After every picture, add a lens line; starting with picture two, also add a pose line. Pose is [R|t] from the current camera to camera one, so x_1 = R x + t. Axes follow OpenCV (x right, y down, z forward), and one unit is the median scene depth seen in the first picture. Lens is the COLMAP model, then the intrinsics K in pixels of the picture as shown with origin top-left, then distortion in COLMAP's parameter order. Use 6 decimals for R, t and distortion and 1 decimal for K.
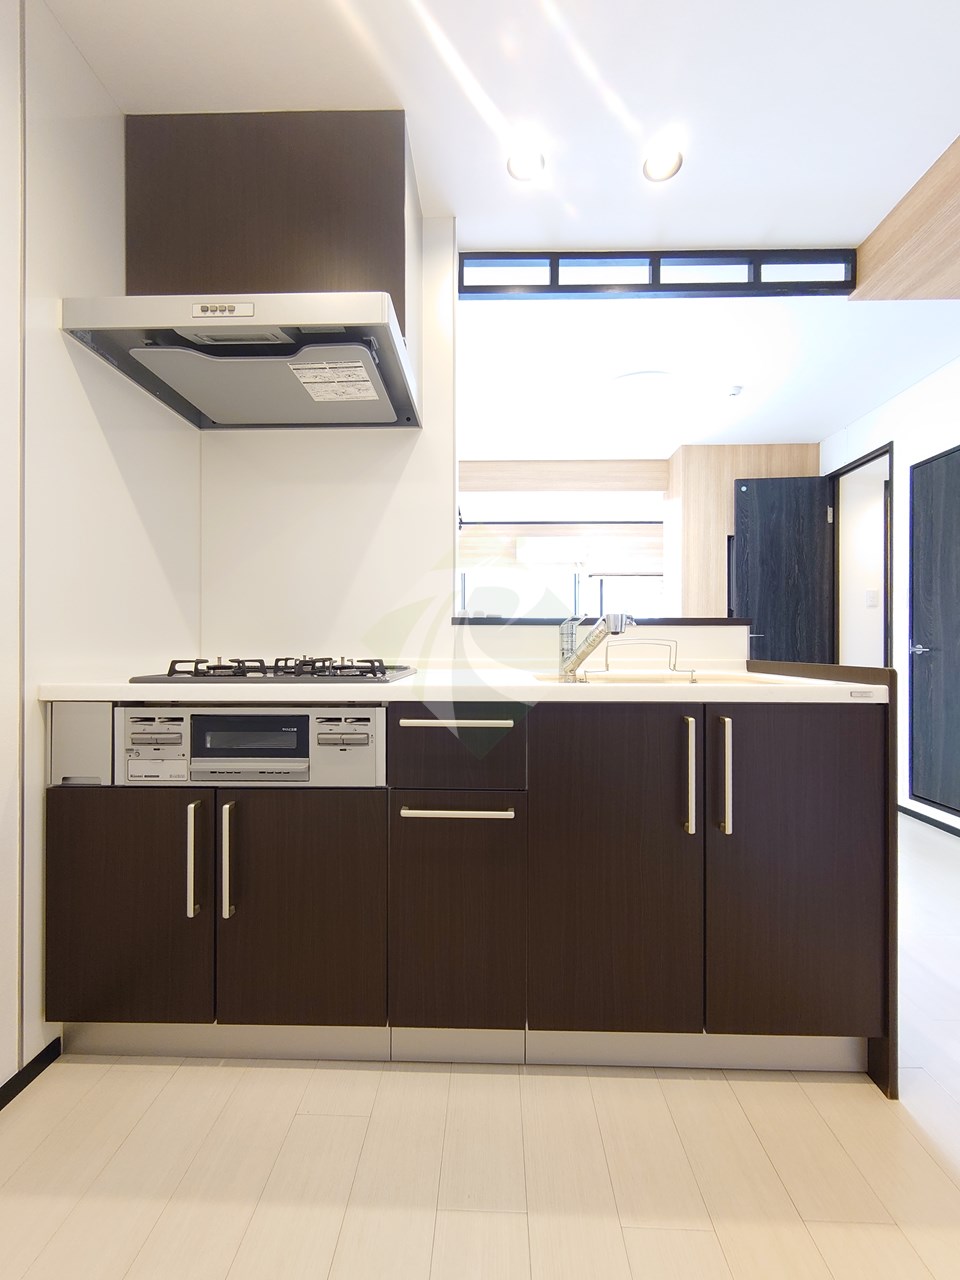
lens RADIAL K [[552.3, 0, 476.9], [0, 552.3, 644.9], [0, 0, 1]] dist [0.003444, 0.000146]
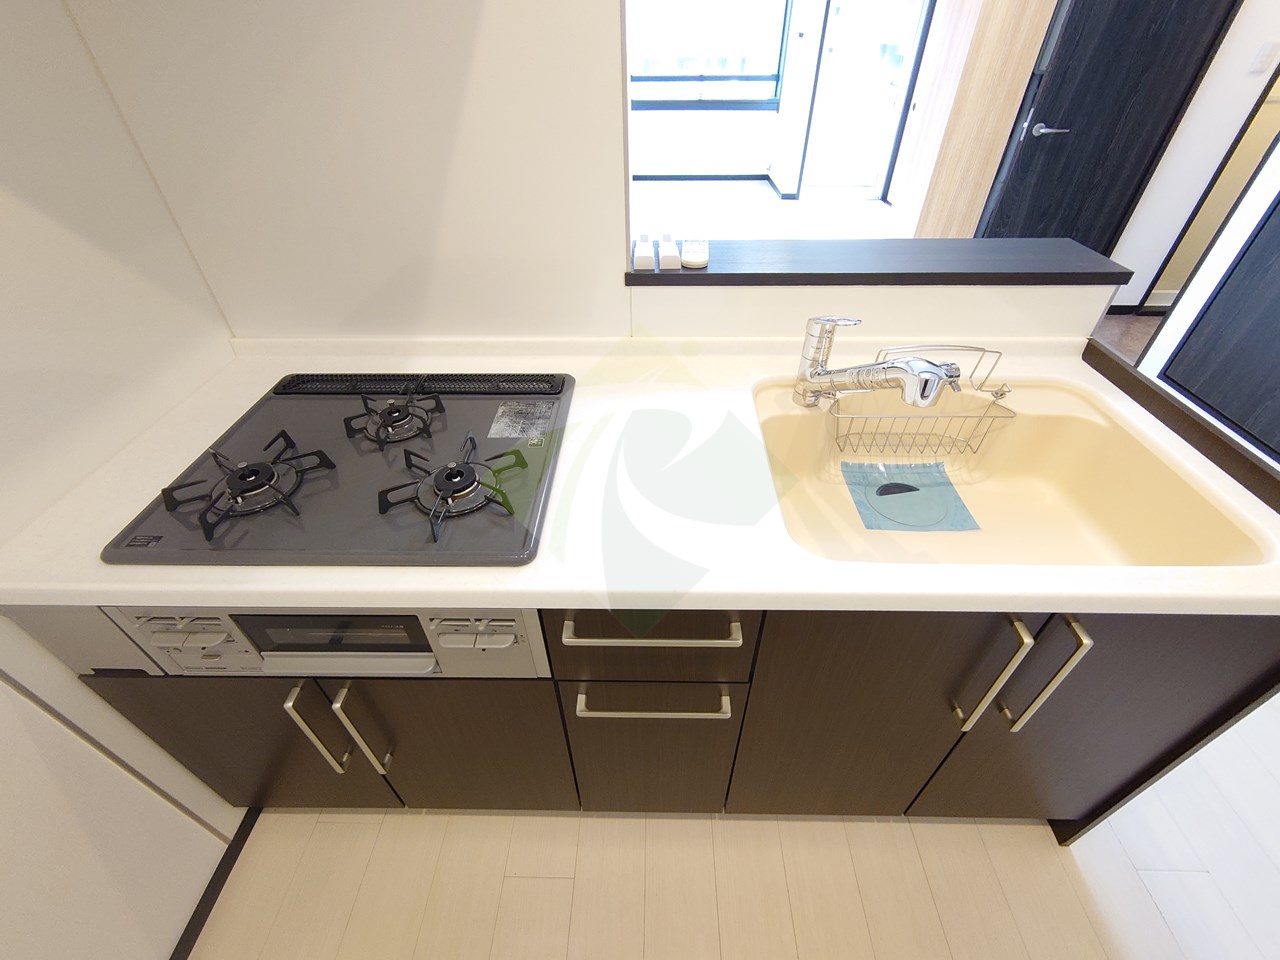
lens RADIAL K [[552.3, 0, 643.9], [0, 552.3, 480.4], [0, 0, 1]] dist [0.003444, 0.000146]
pose [[0.999927, -0.012056, -0.000883, -0.013546], [0.009860, 0.771172, 0.636551, -0.124979], [-0.006993, -0.636513, 0.771234, 0.195350]]
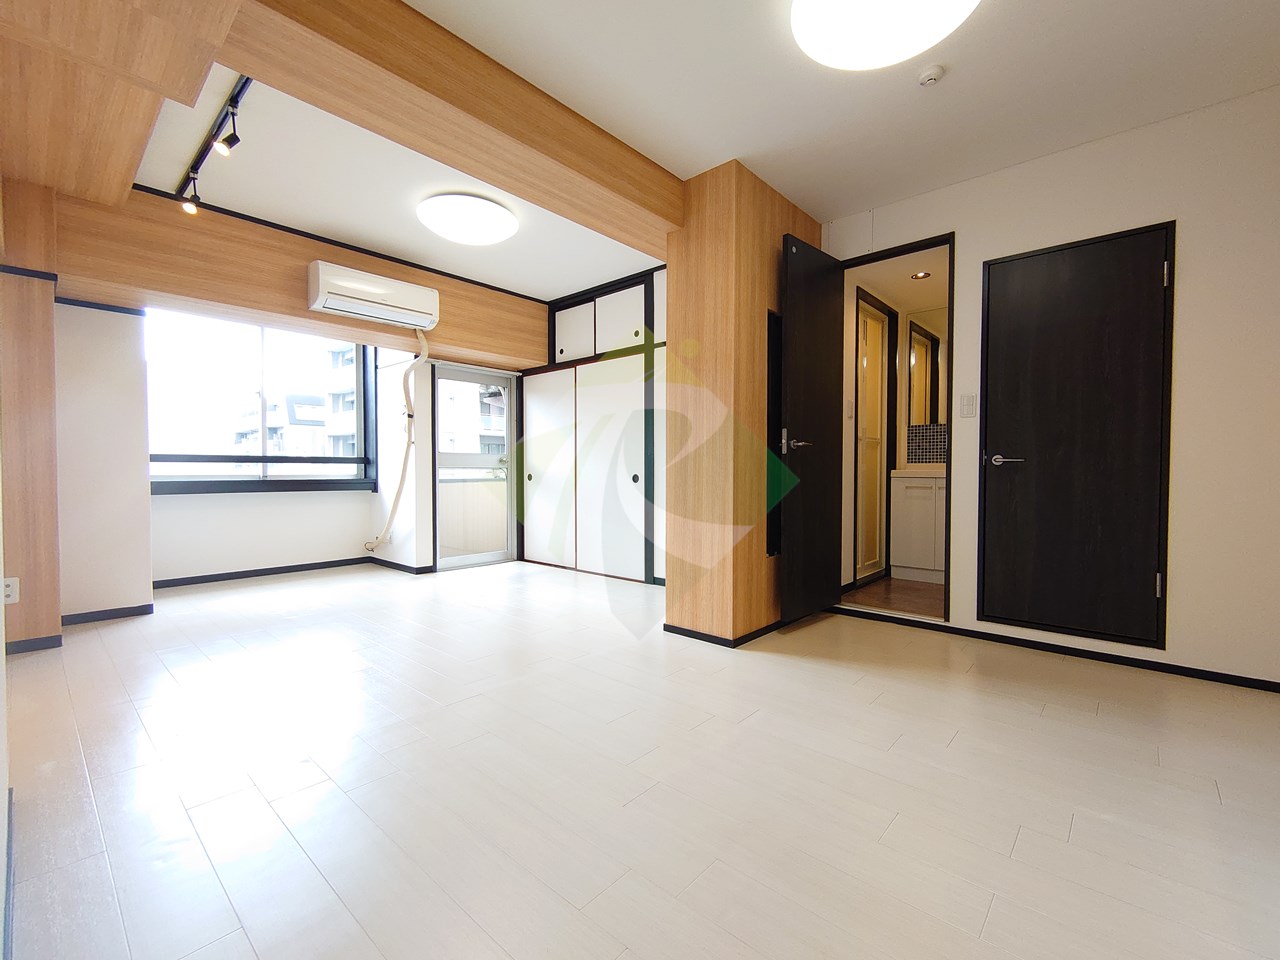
lens RADIAL K [[552.3, 0, 637.6], [0, 552.3, 479.7], [0, 0, 1]] dist [0.003444, 0.000146]
pose [[0.641596, -0.015925, 0.766877, -0.240489], [0.003248, 0.999832, 0.018045, 0.017874], [-0.767035, -0.009087, 0.641540, 0.684739]]
